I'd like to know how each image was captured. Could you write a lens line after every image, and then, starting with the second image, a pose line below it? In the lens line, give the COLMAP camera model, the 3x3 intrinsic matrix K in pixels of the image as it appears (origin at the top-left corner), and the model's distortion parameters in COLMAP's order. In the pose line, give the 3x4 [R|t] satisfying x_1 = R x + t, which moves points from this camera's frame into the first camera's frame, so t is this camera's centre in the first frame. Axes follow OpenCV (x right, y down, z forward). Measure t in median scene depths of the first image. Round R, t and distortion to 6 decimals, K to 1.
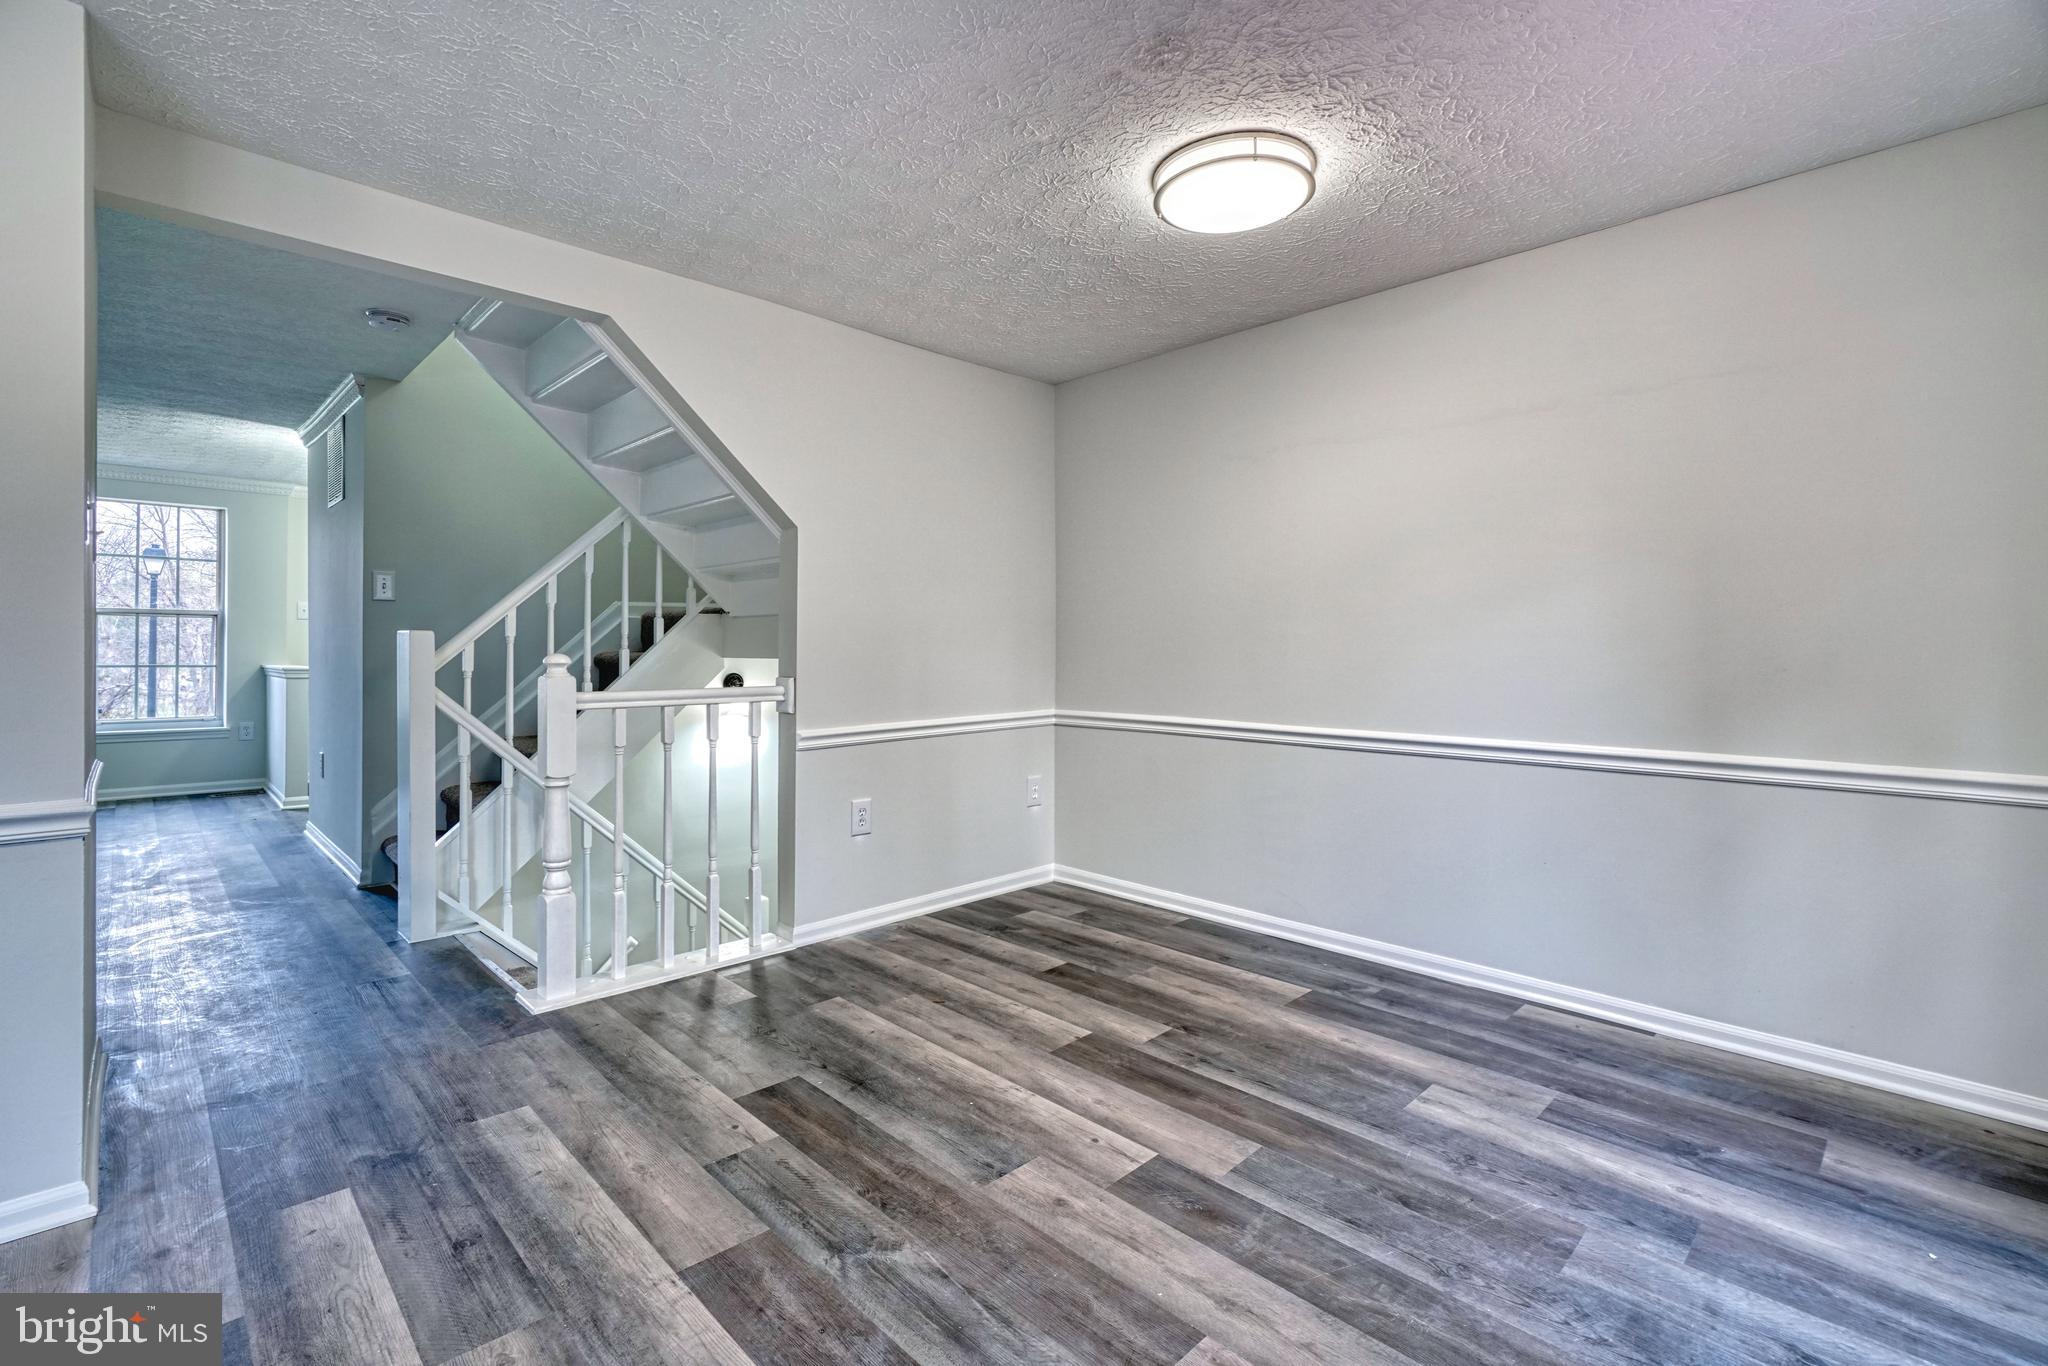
lens RADIAL K [[922.1, 0, 1041.0], [0, 922.1, 652.2], [0, 0, 1]] dist [-0.011684, 0.004466]
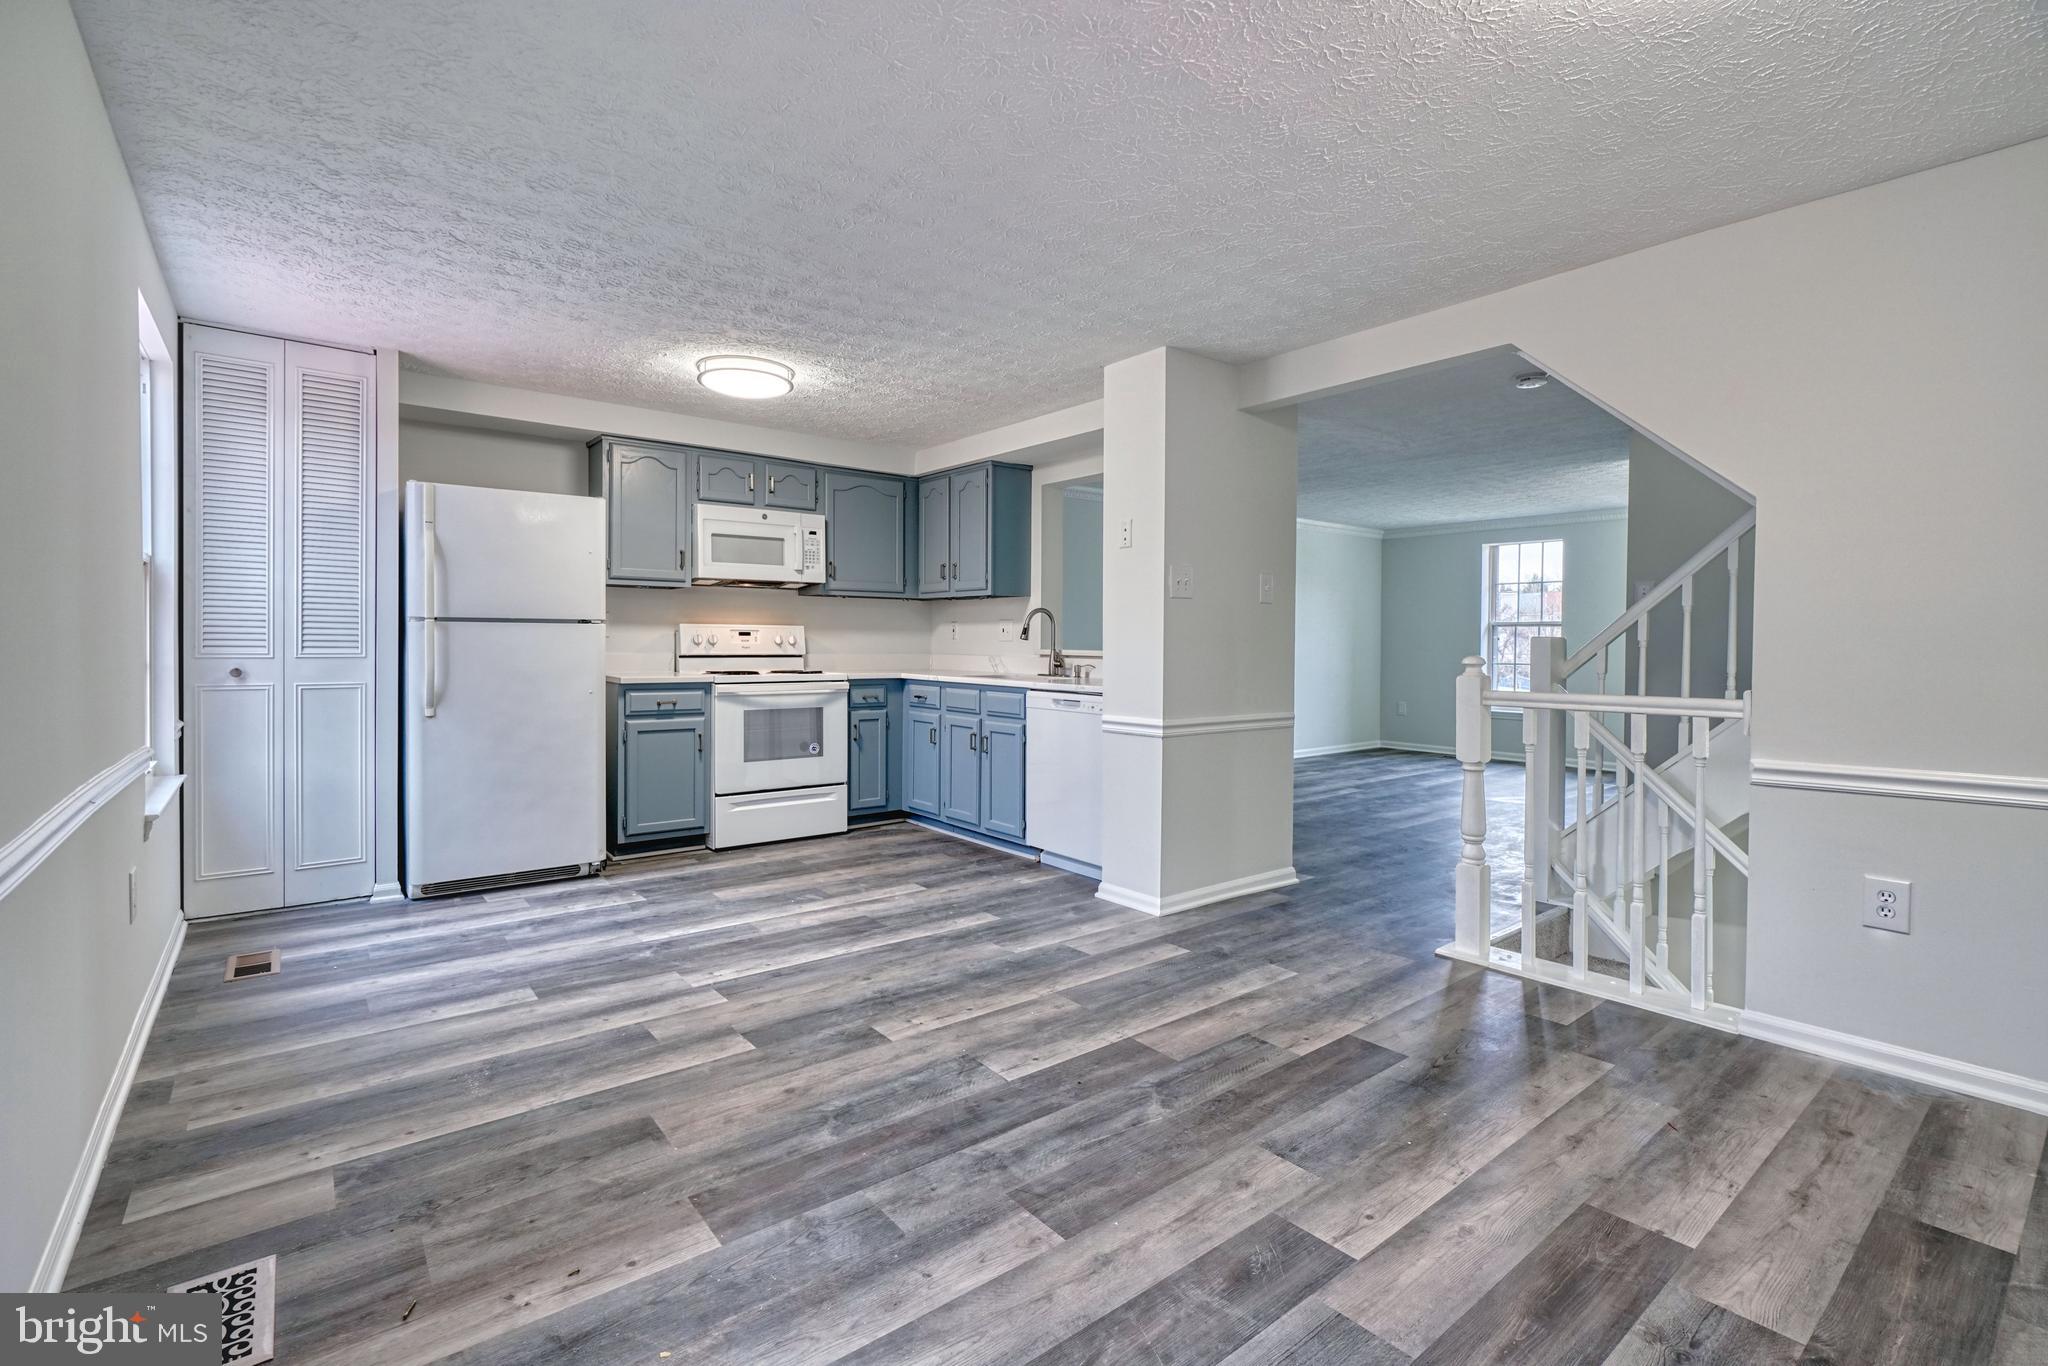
lens RADIAL K [[922.1, 0, 988.7], [0, 922.1, 654.0], [0, 0, 1]] dist [-0.011684, 0.004466]
pose [[-0.131342, 0.006102, -0.991318, 0.962108], [-0.012669, 0.999889, 0.007834, -0.002474], [0.991256, 0.013588, -0.131250, 0.751205]]
